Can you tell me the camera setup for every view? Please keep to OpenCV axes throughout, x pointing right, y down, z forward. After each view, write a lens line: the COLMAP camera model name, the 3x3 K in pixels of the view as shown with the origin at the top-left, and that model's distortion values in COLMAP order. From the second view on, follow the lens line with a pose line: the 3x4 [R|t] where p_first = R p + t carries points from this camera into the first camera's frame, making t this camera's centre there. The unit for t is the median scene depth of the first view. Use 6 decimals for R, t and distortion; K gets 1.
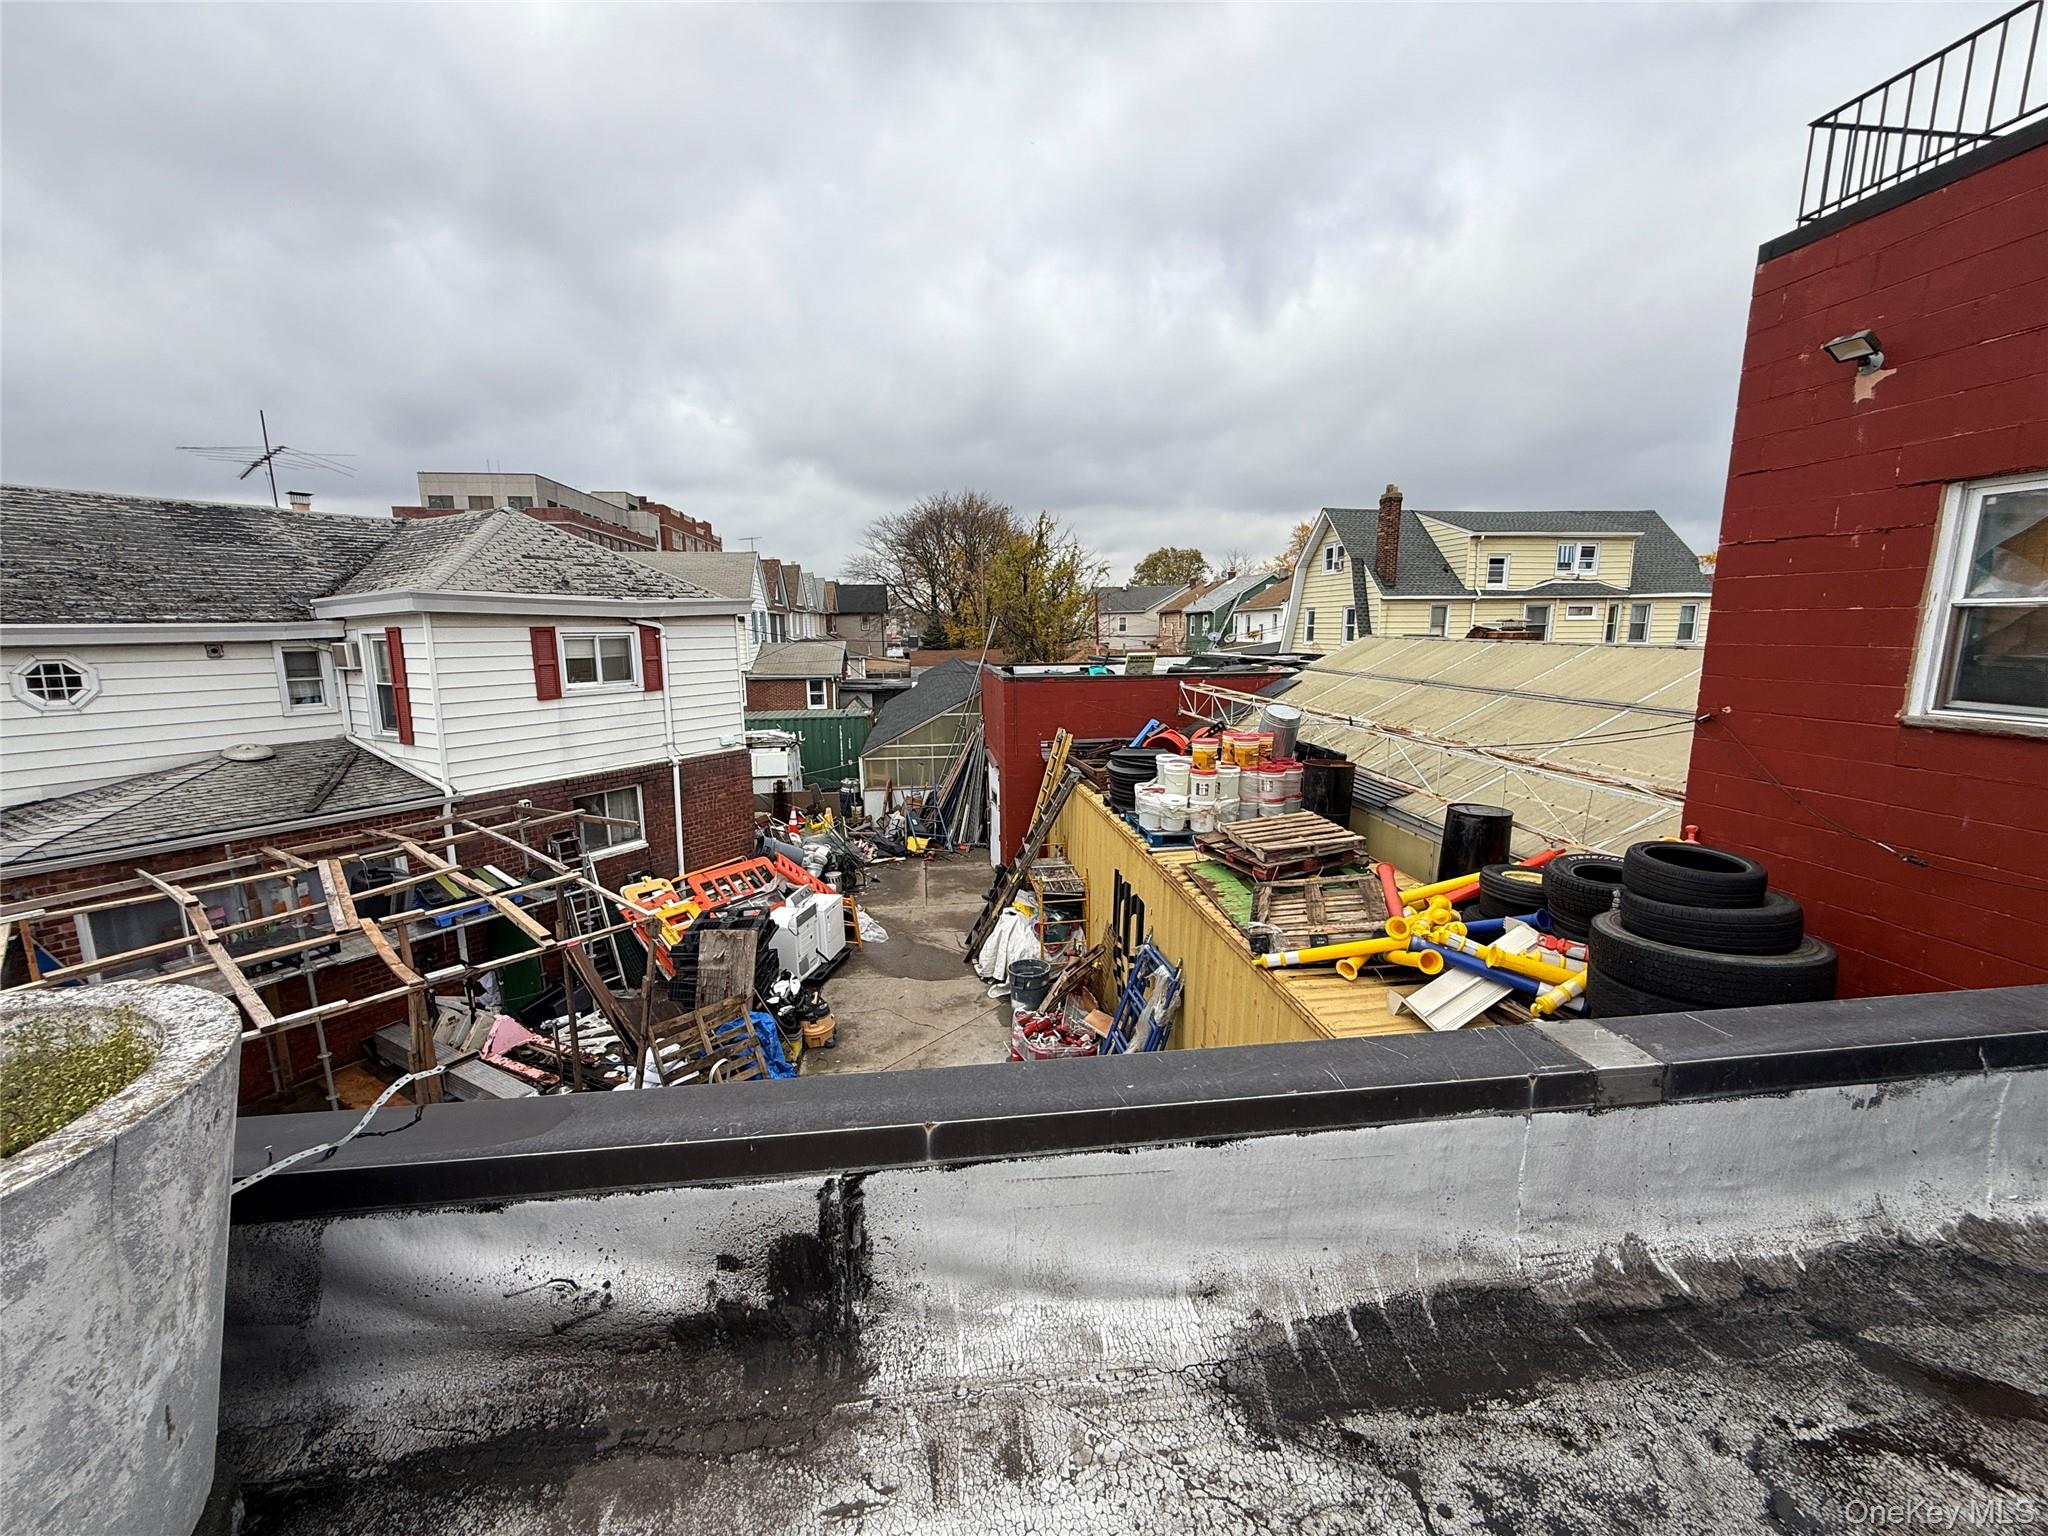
lens RADIAL K [[813.8, 0, 1024.0], [0, 813.8, 768.0], [0, 0, 1]] dist [-0.000263, -0.000313]
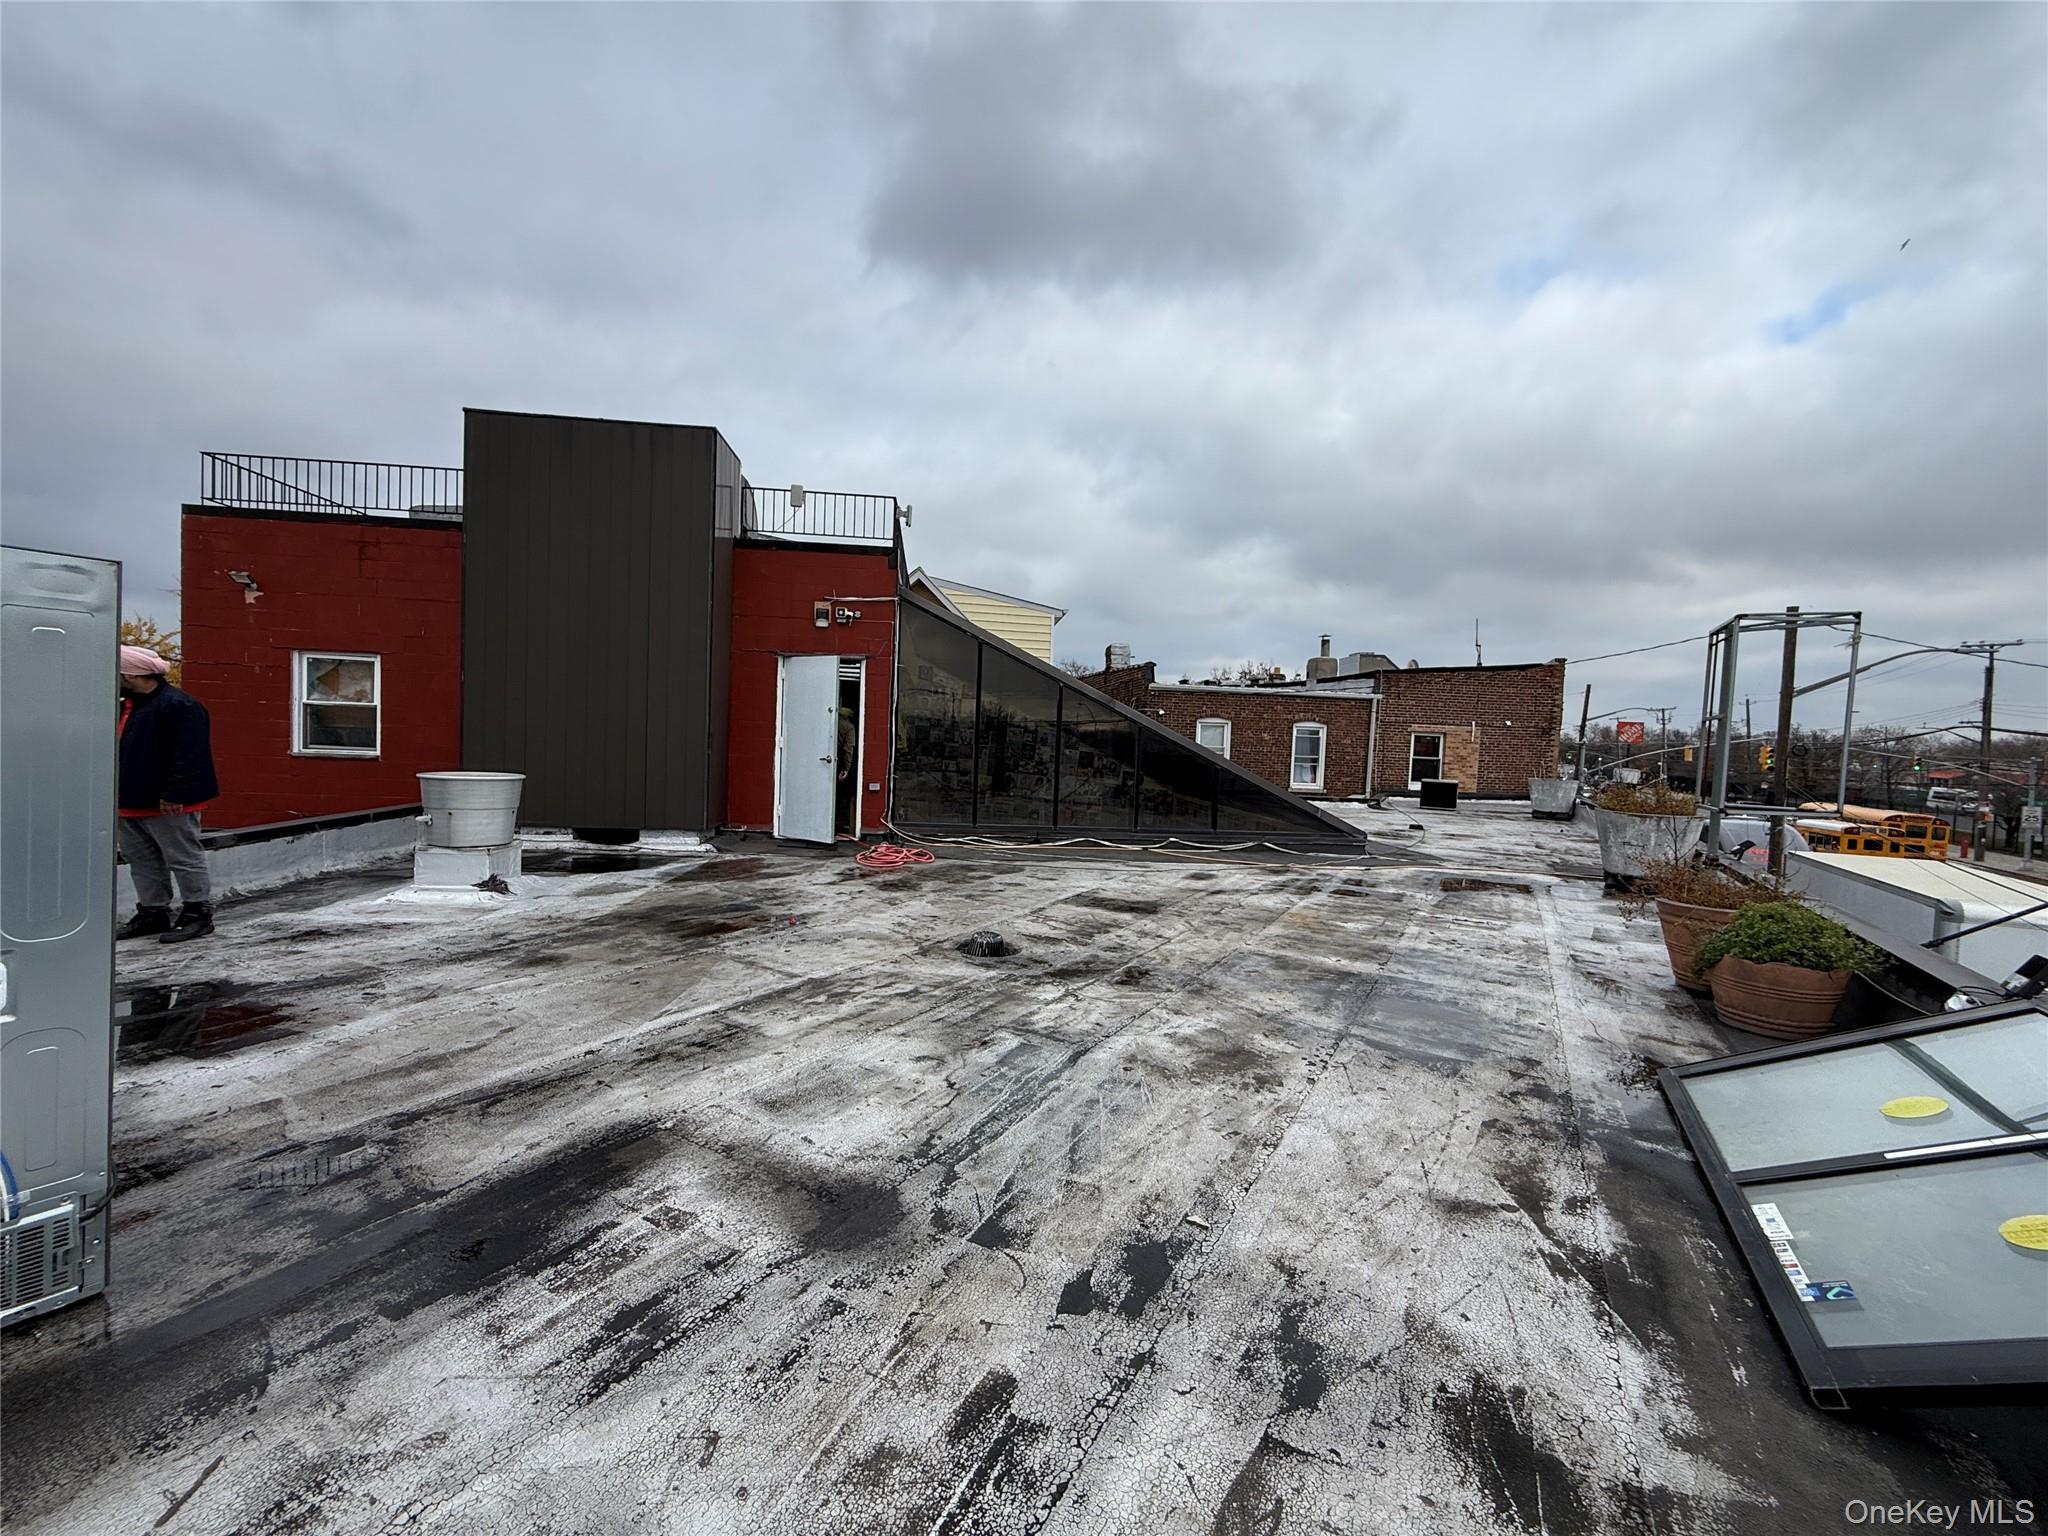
lens RADIAL K [[813.8, 0, 1024.0], [0, 813.8, 768.0], [0, 0, 1]] dist [-0.000263, -0.000313]
pose [[0.024889, -0.032655, 0.999157, -1.114807], [0.128407, 0.991292, 0.029200, 0.176827], [-0.991409, 0.127572, 0.028866, -1.067906]]
